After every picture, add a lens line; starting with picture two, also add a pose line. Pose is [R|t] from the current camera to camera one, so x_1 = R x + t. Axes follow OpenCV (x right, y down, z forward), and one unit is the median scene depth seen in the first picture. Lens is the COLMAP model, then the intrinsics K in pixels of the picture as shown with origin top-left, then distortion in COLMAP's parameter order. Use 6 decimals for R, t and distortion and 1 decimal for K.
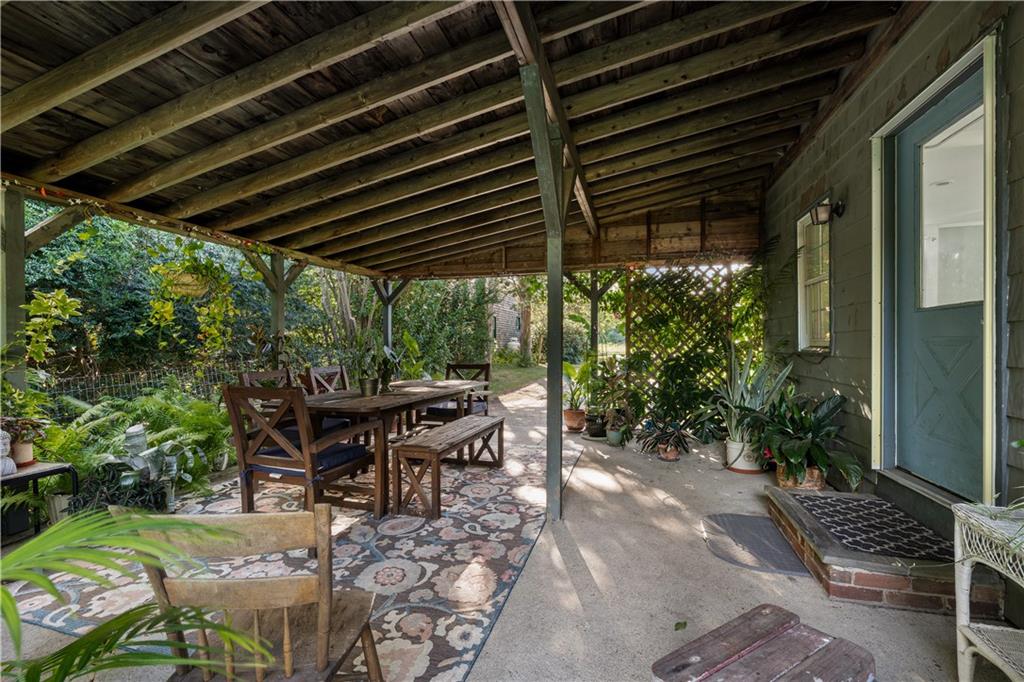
lens RADIAL K [[448.1, 0, 512.0], [0, 448.1, 341.0], [0, 0, 1]] dist [-0.000413, -0.000274]
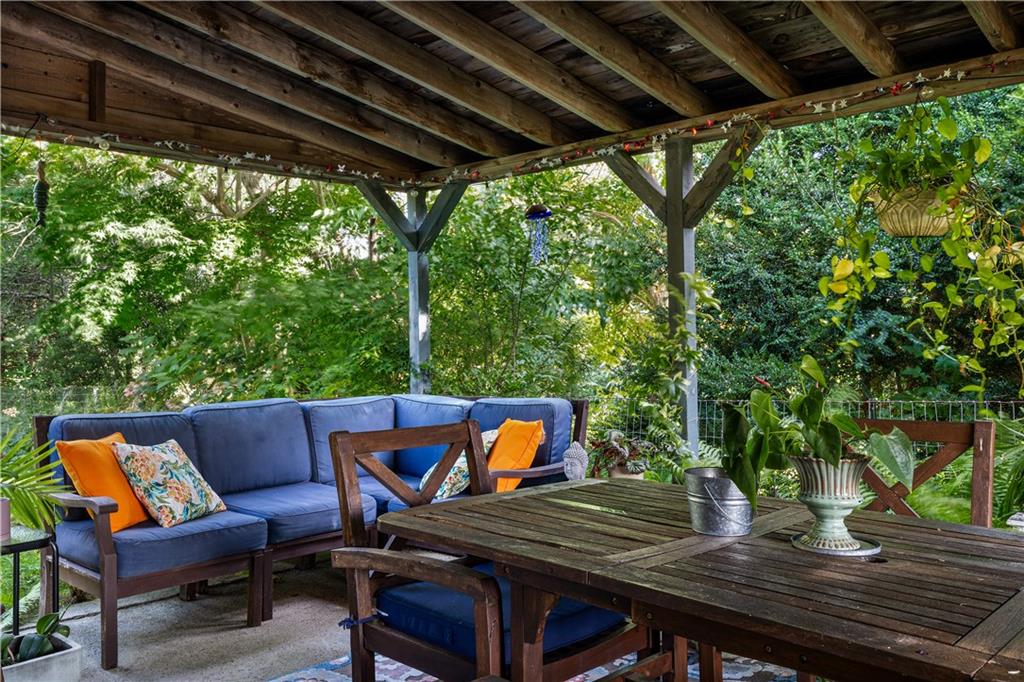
lens RADIAL K [[835.9, 0, 512.0], [0, 835.9, 341.0], [0, 0, 1]] dist [0.000622, 0.002997]
pose [[-0.462991, -0.004116, -0.886354, 0.244995], [0.011110, 0.999884, -0.010447, 0.010584], [0.886293, -0.014684, -0.462891, 1.269374]]
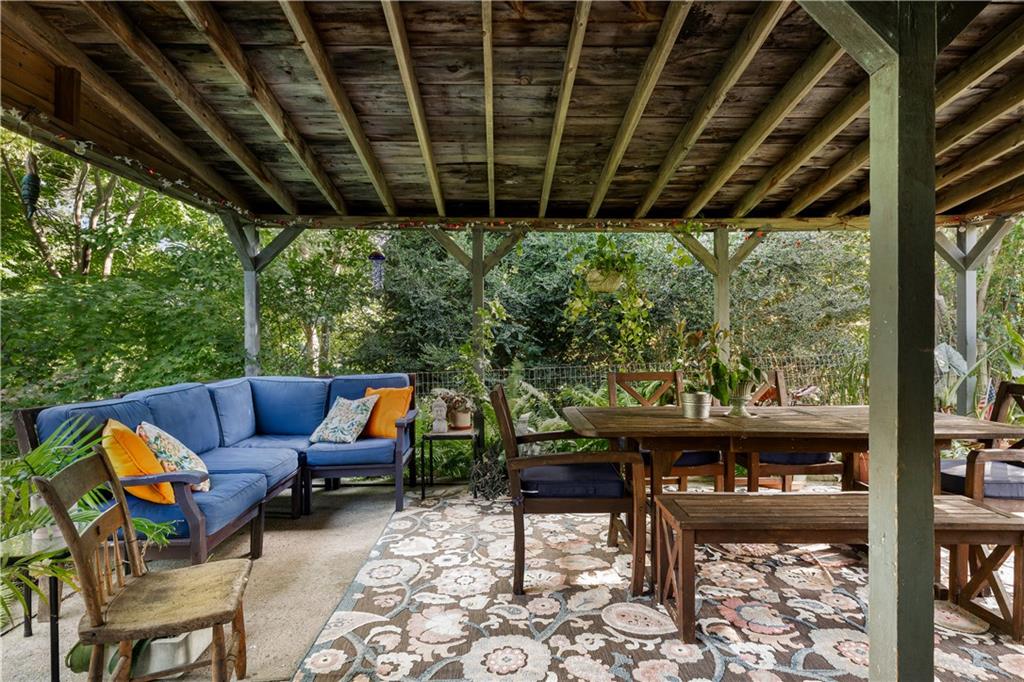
lens RADIAL K [[521.6, 0, 509.7], [0, 521.6, 343.9], [0, 0, 1]] dist [-0.005602, -0.001454]
pose [[0.282255, 0.003185, -0.959334, 0.402110], [0.007900, 0.999953, 0.005644, 0.006082], [0.959307, -0.009172, 0.282216, 0.580703]]
